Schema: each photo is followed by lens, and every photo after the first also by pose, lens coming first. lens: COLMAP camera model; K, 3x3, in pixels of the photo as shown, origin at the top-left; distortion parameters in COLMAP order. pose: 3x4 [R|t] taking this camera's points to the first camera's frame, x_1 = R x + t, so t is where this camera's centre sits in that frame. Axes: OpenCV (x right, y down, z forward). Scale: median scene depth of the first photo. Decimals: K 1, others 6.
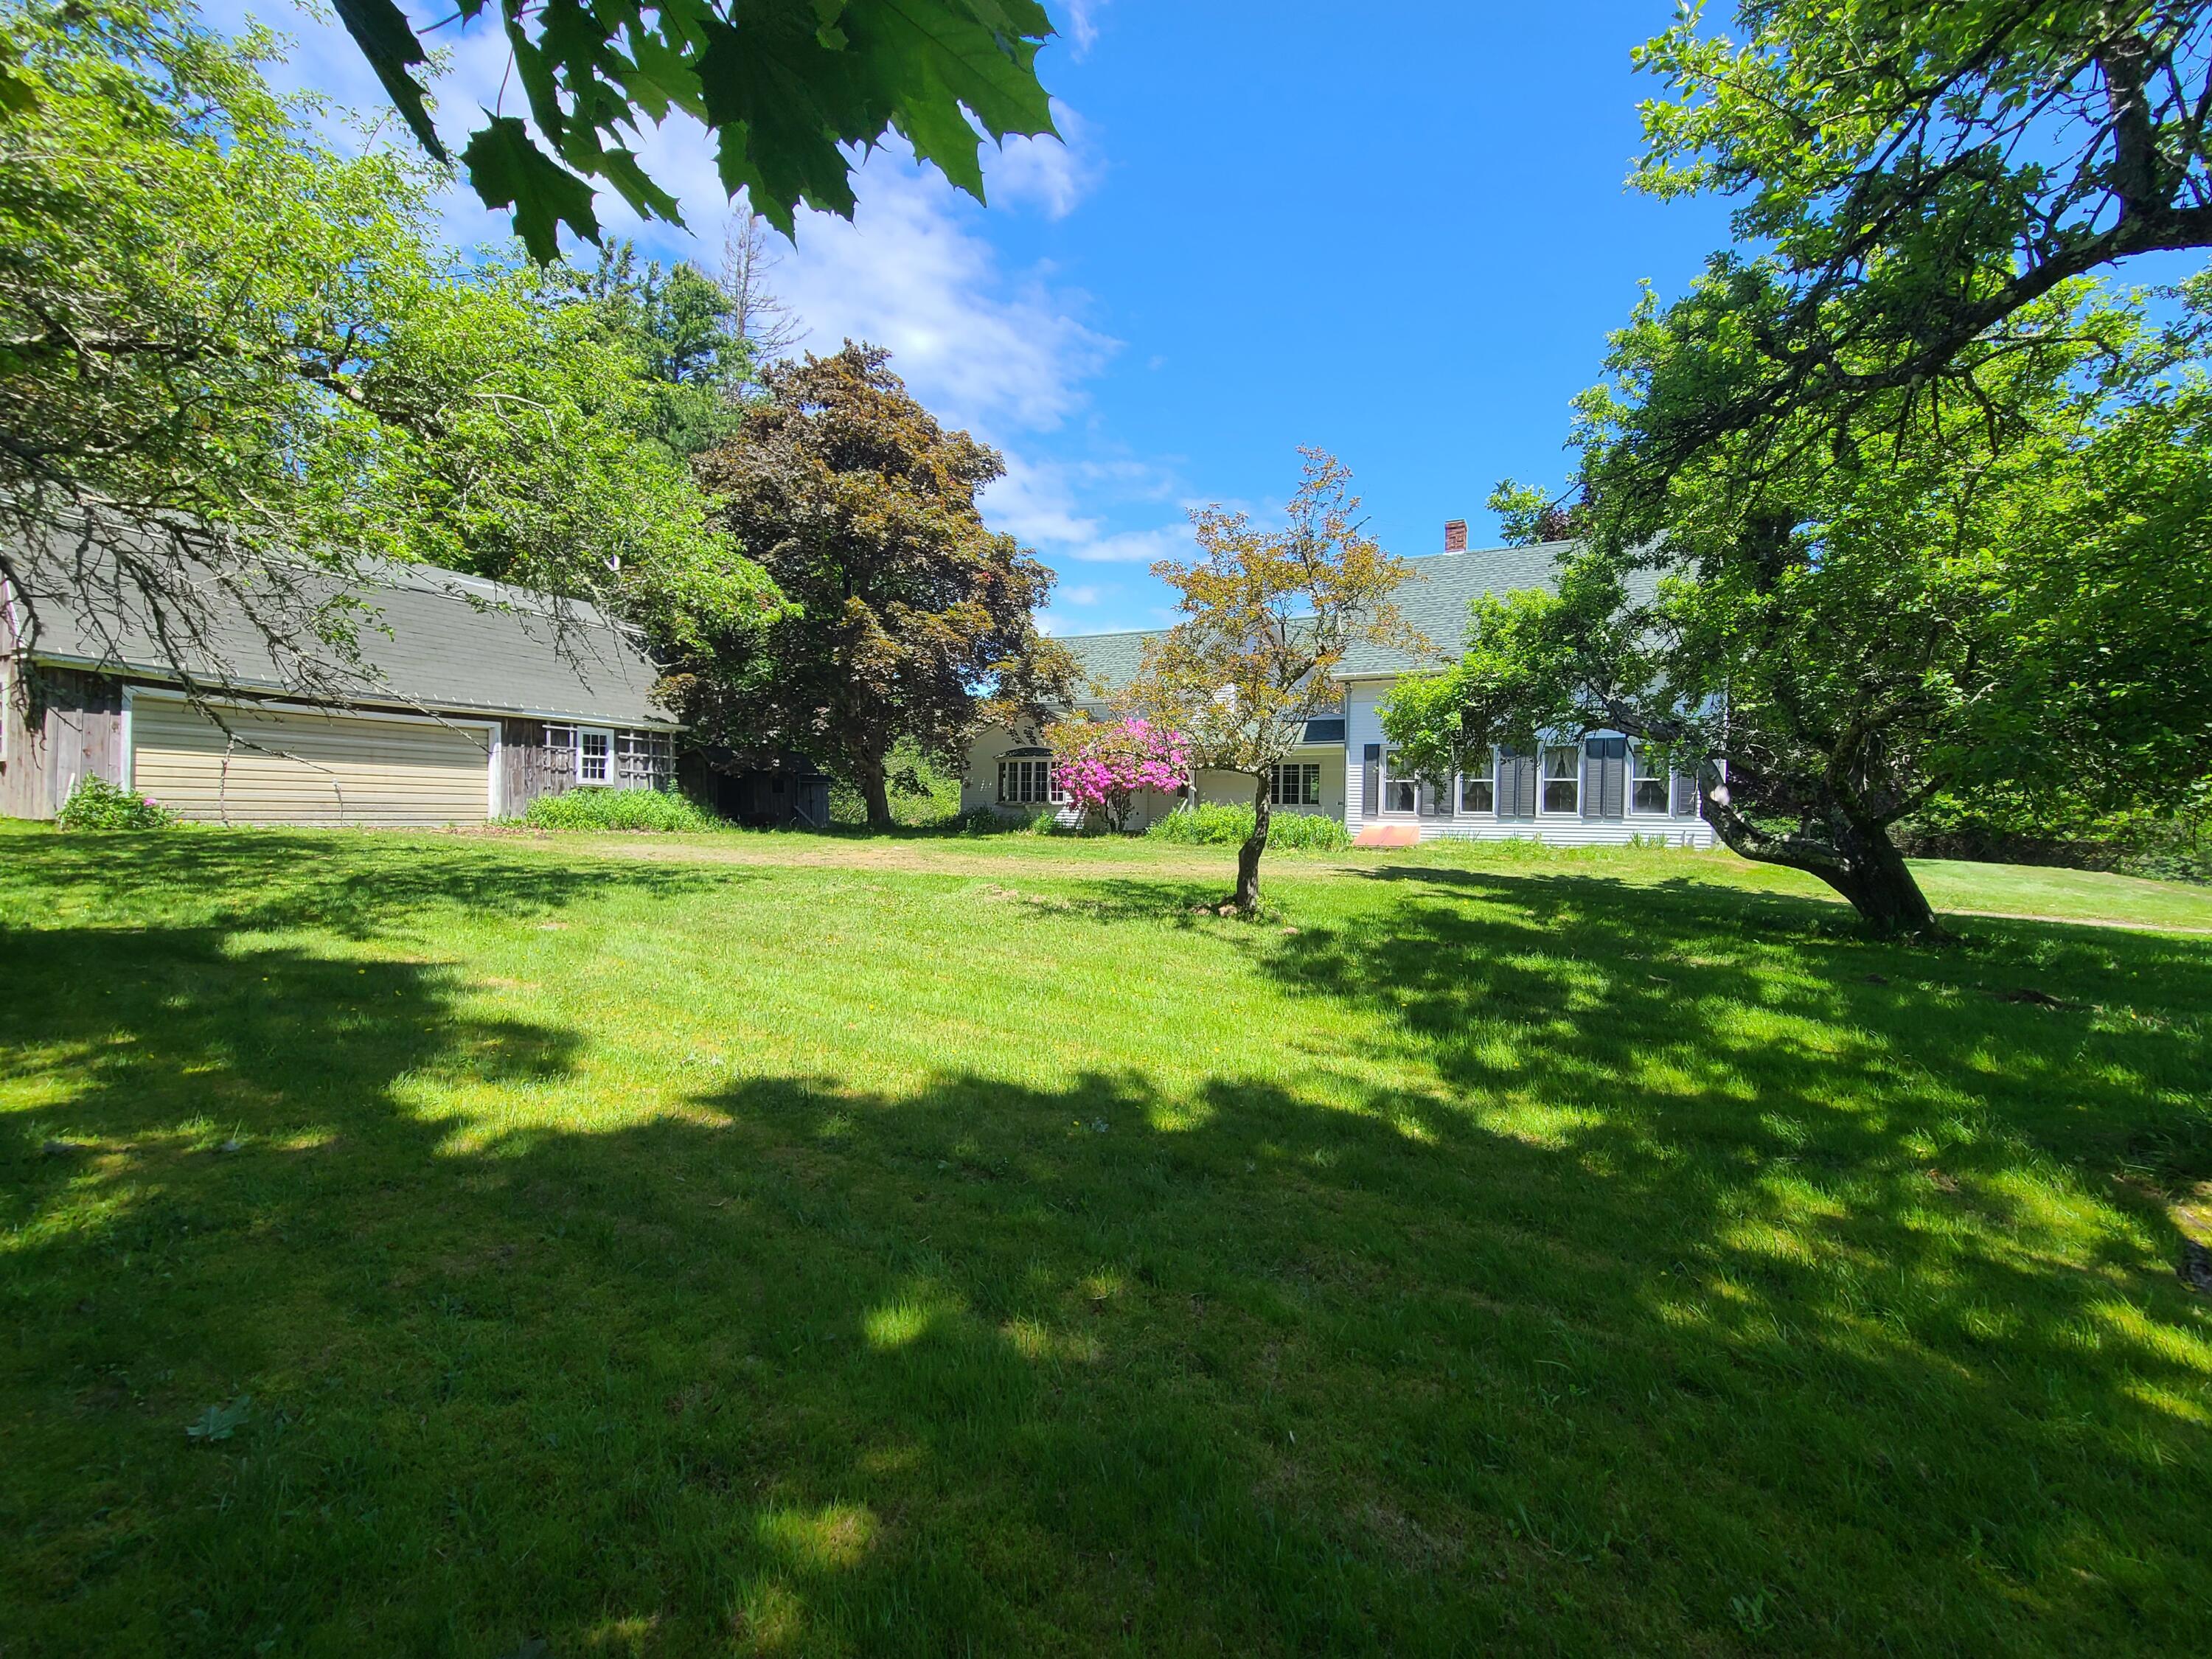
lens RADIAL K [[904.0, 0, 1119.7], [0, 904.0, 832.3], [0, 0, 1]] dist [-0.001395, 0.000215]
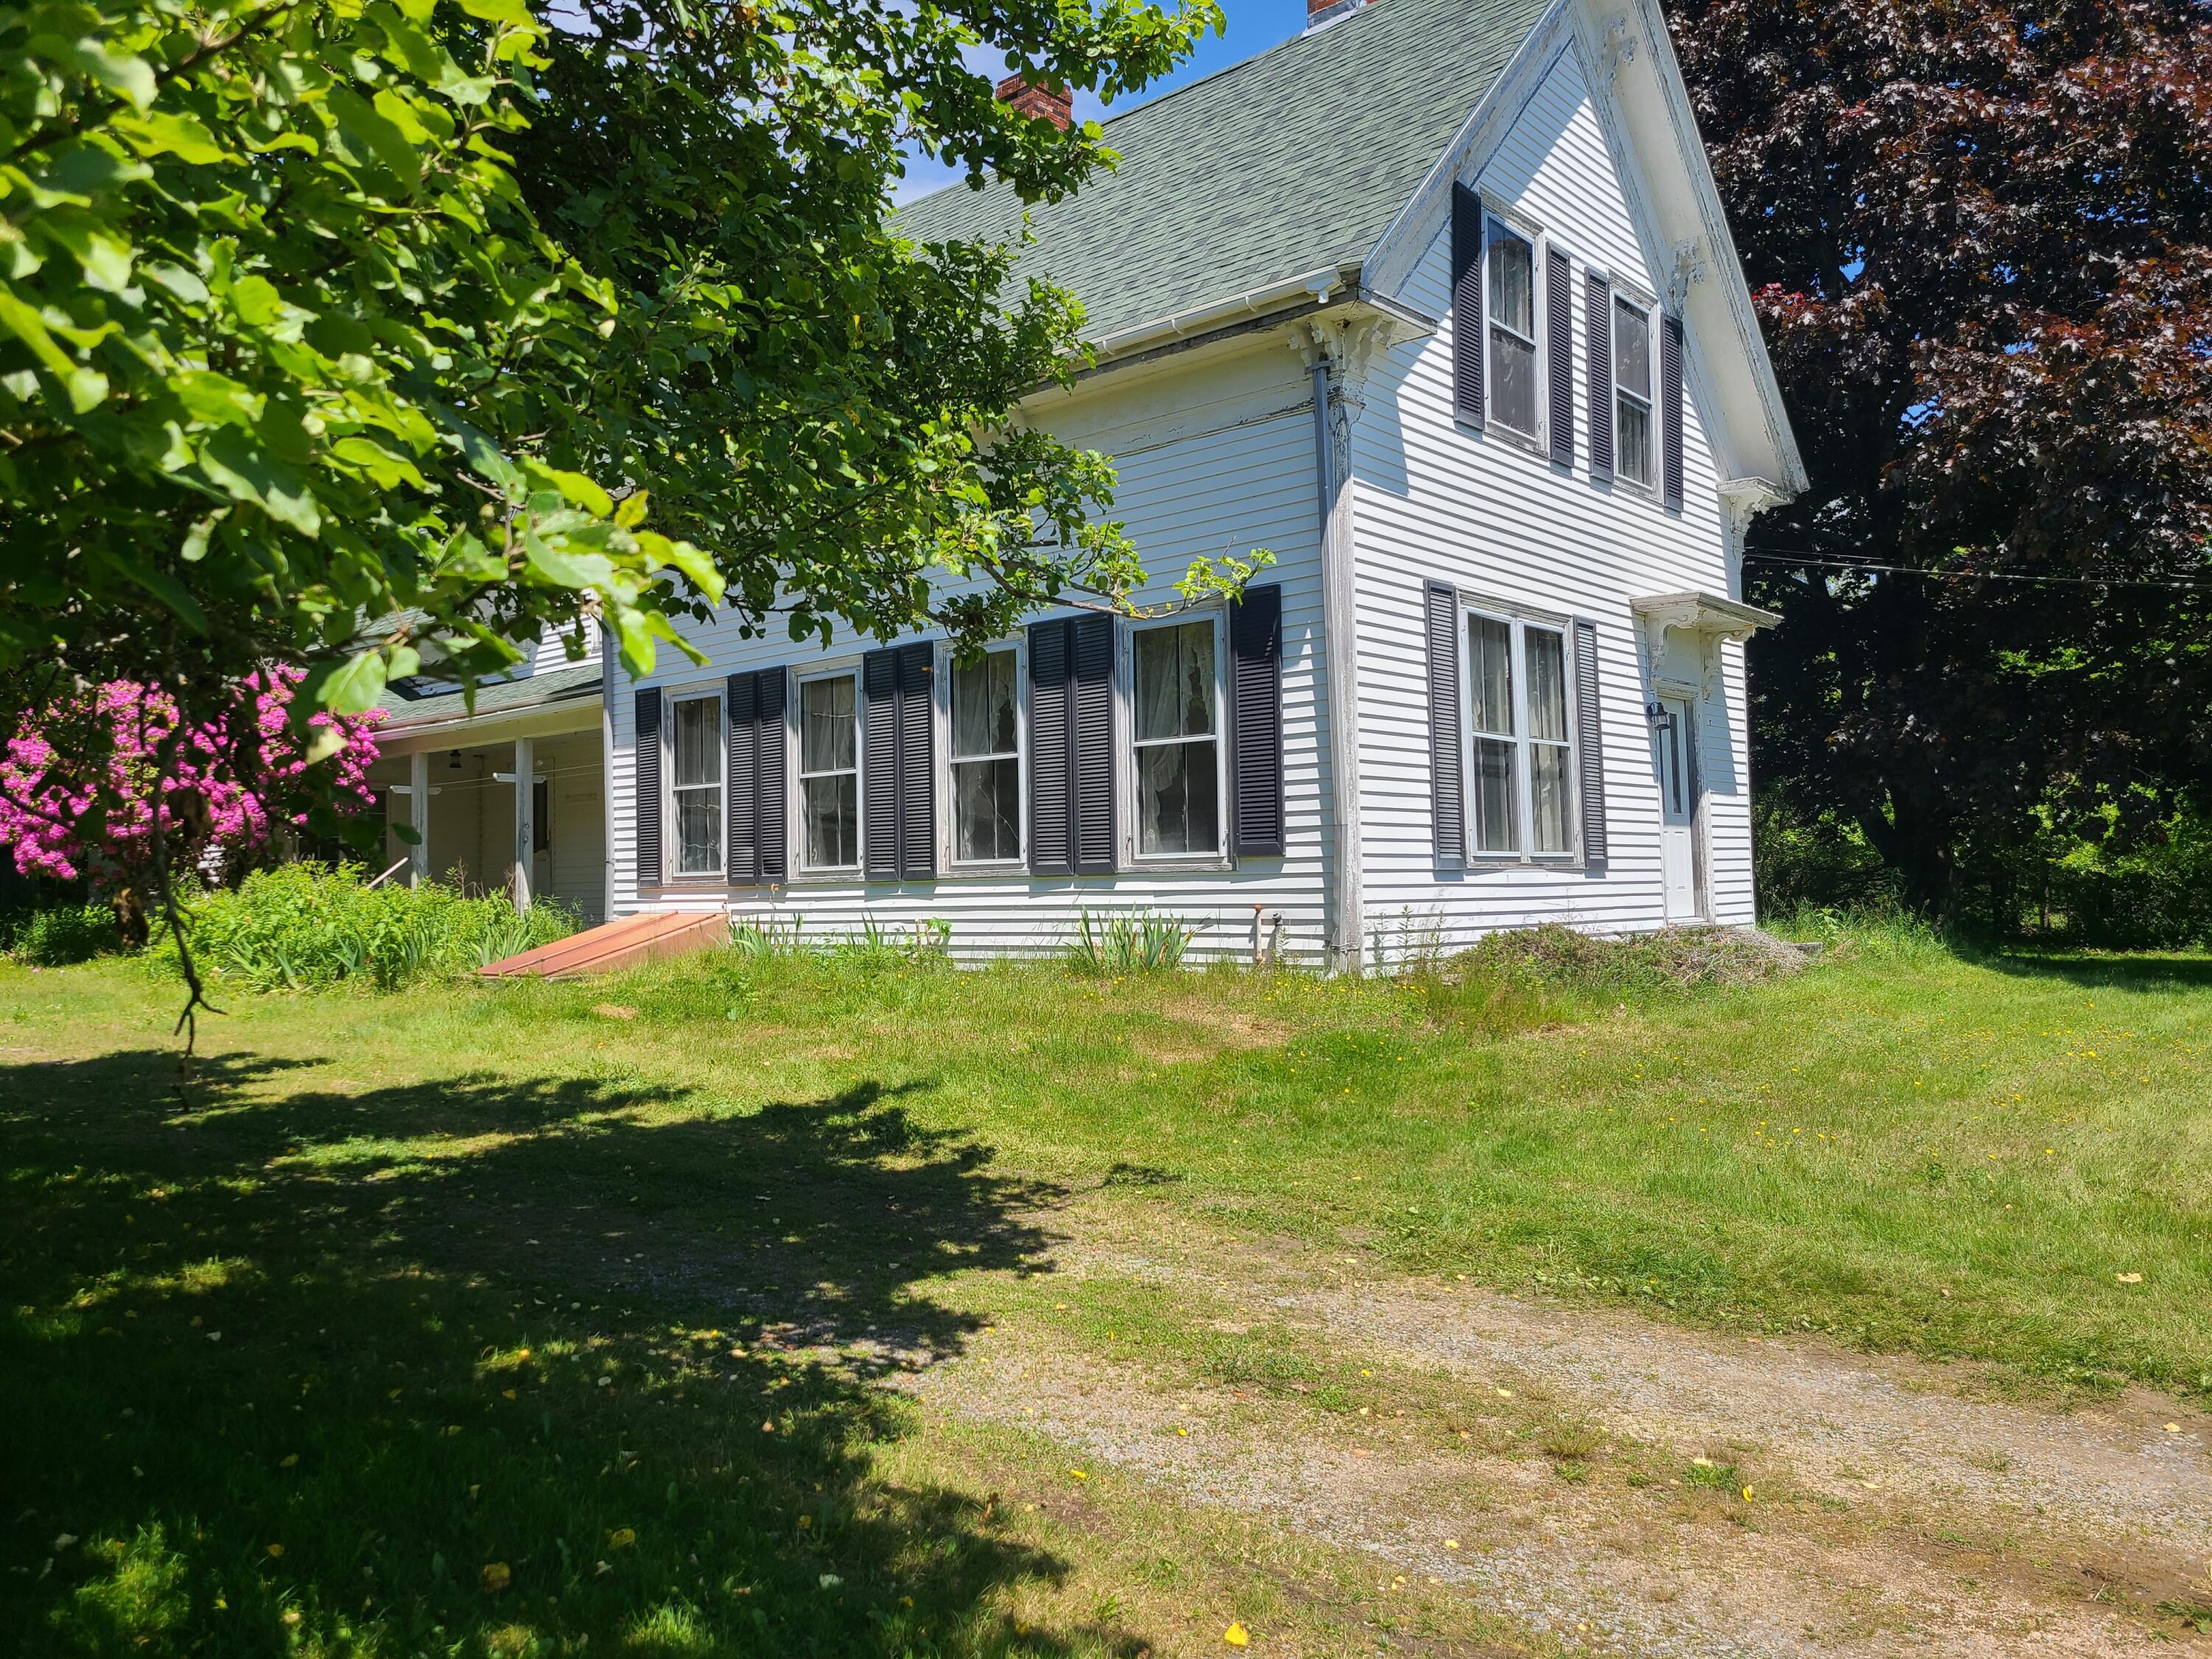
lens RADIAL K [[1650.2, 0, 1080.5], [0, 1650.2, 814.7], [0, 0, 1]] dist [0.061816, -0.027201]
pose [[0.966708, -0.045906, -0.251732, 0.707505], [0.030553, 0.997446, -0.064565, 0.001985], [0.254053, 0.054725, 0.965641, 0.459579]]
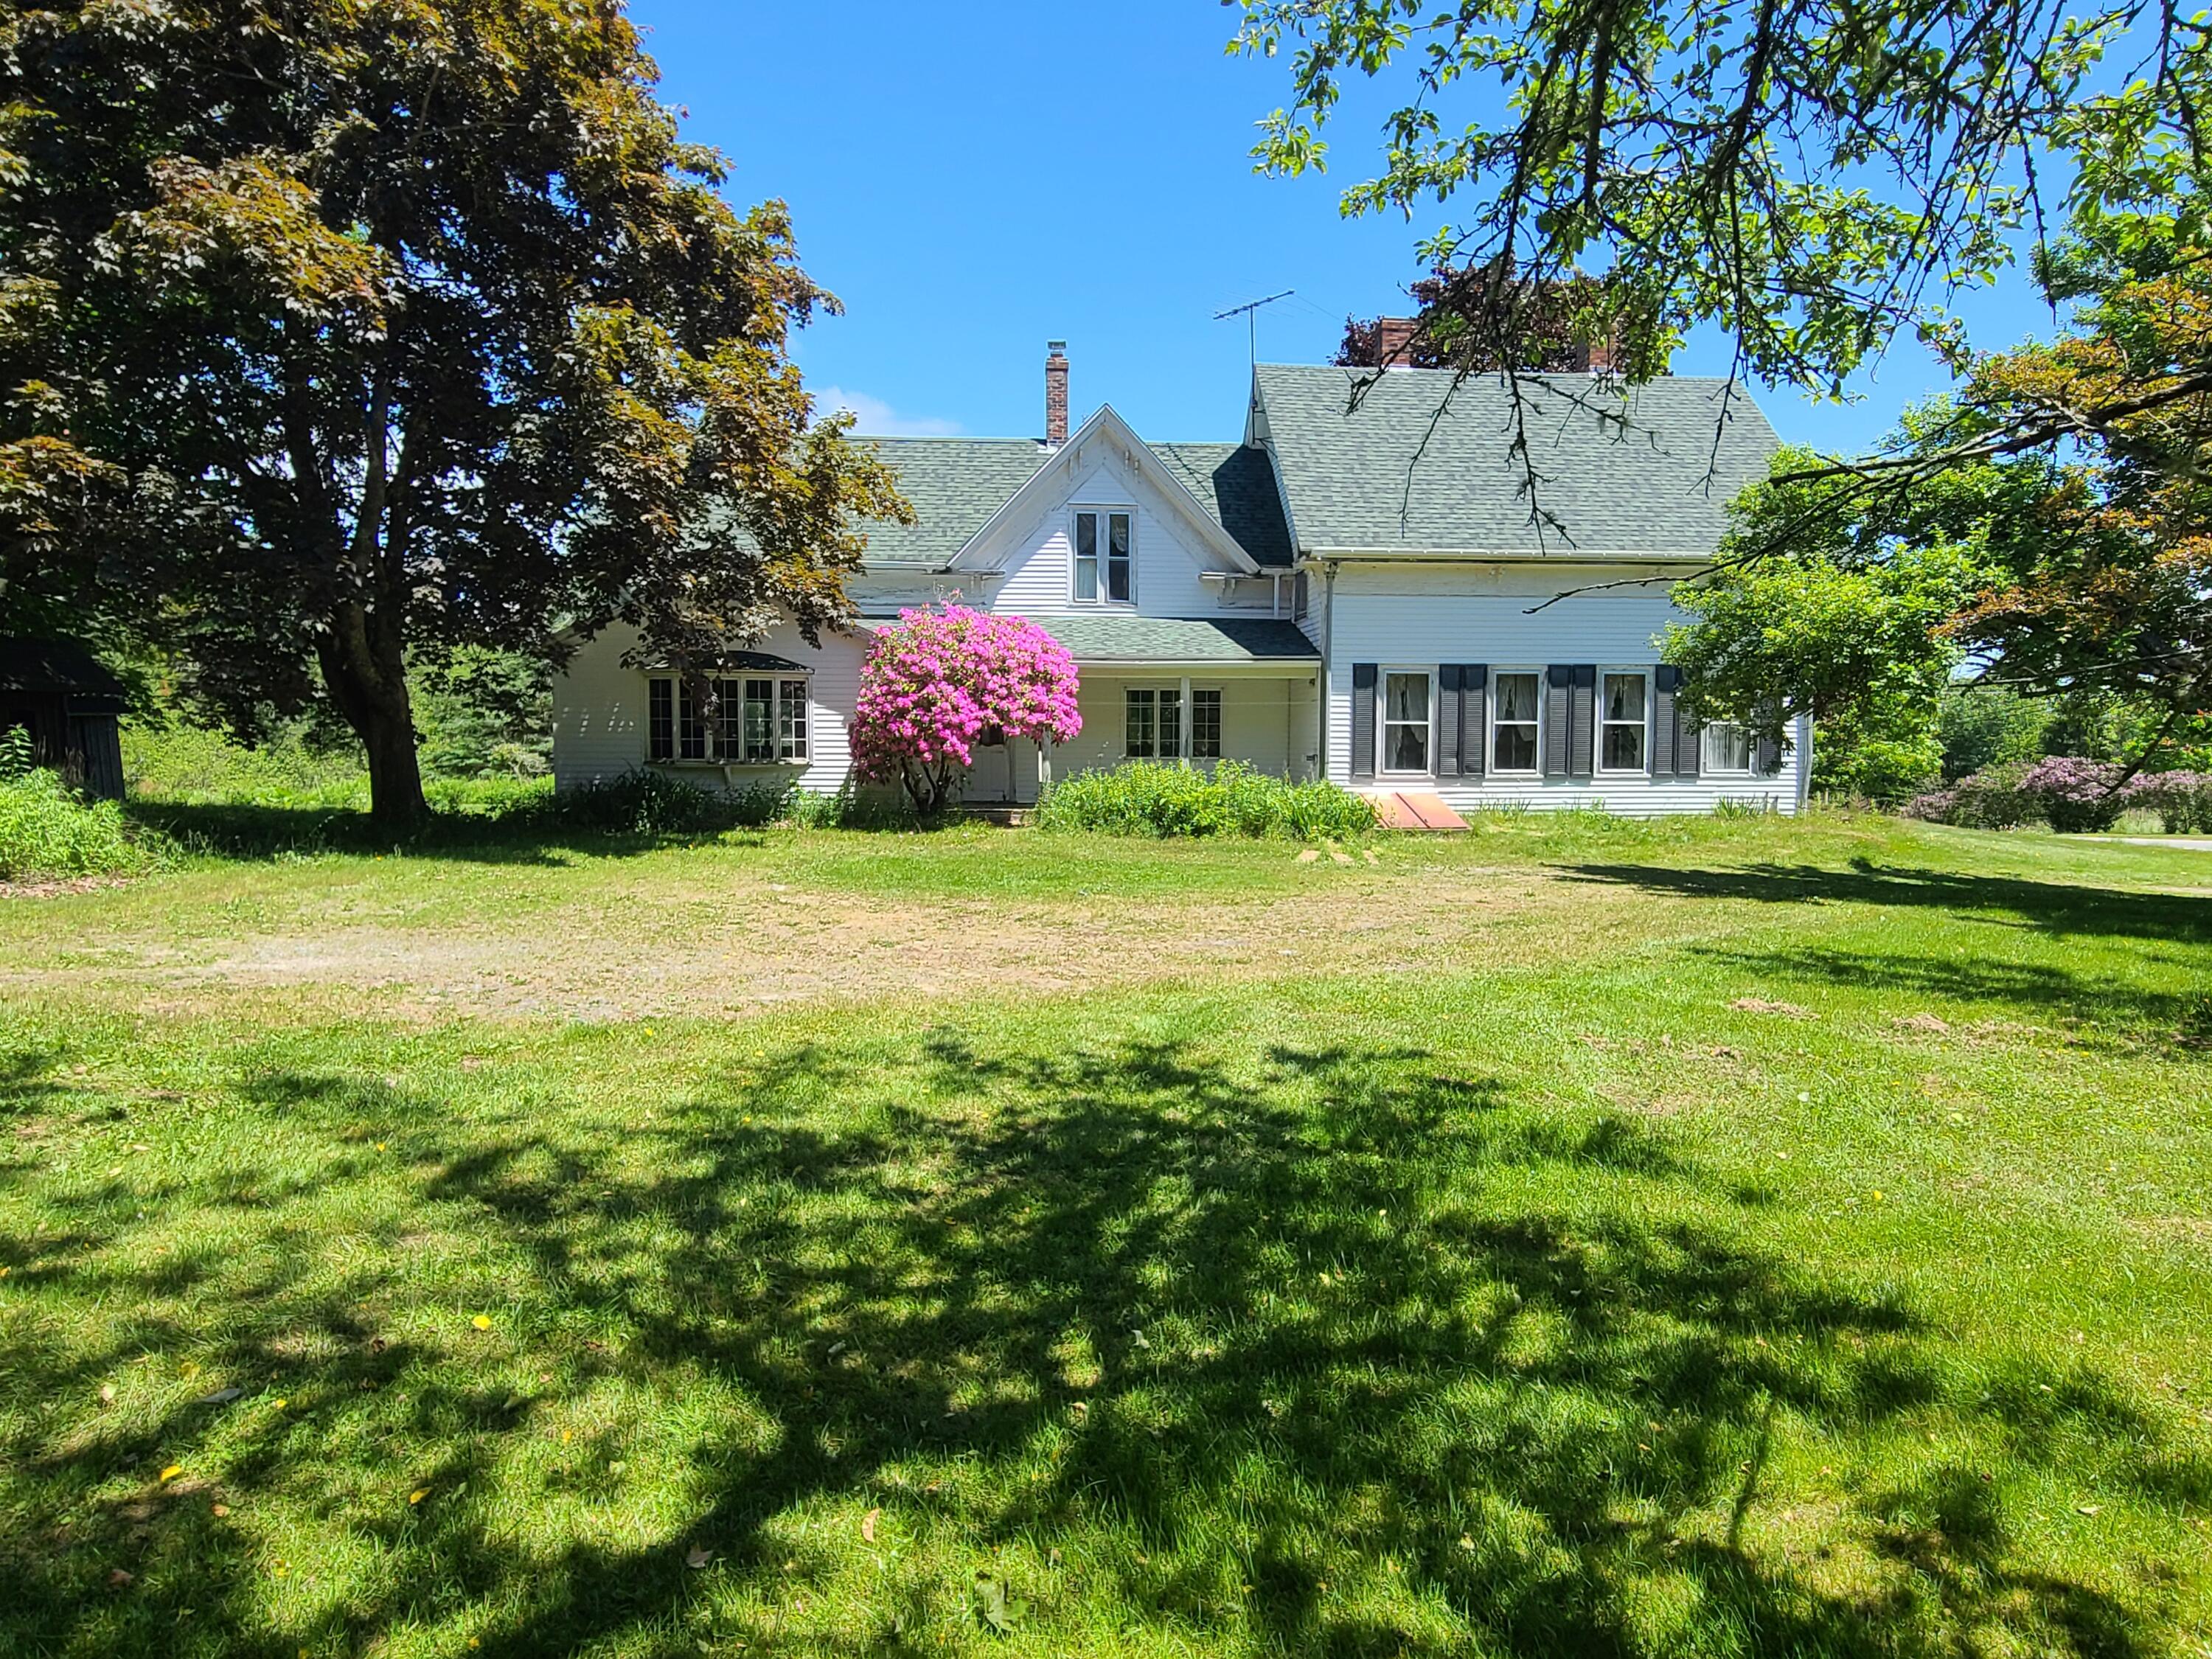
lens RADIAL K [[1370.8, 0, 1124.3], [0, 1370.8, 834.7], [0, 0, 1]] dist [0.003971, -0.001127]
pose [[0.847260, -0.046580, 0.529132, -0.428887], [0.020486, 0.998272, 0.055077, -0.039570], [-0.530783, -0.035825, 0.846750, 0.319361]]
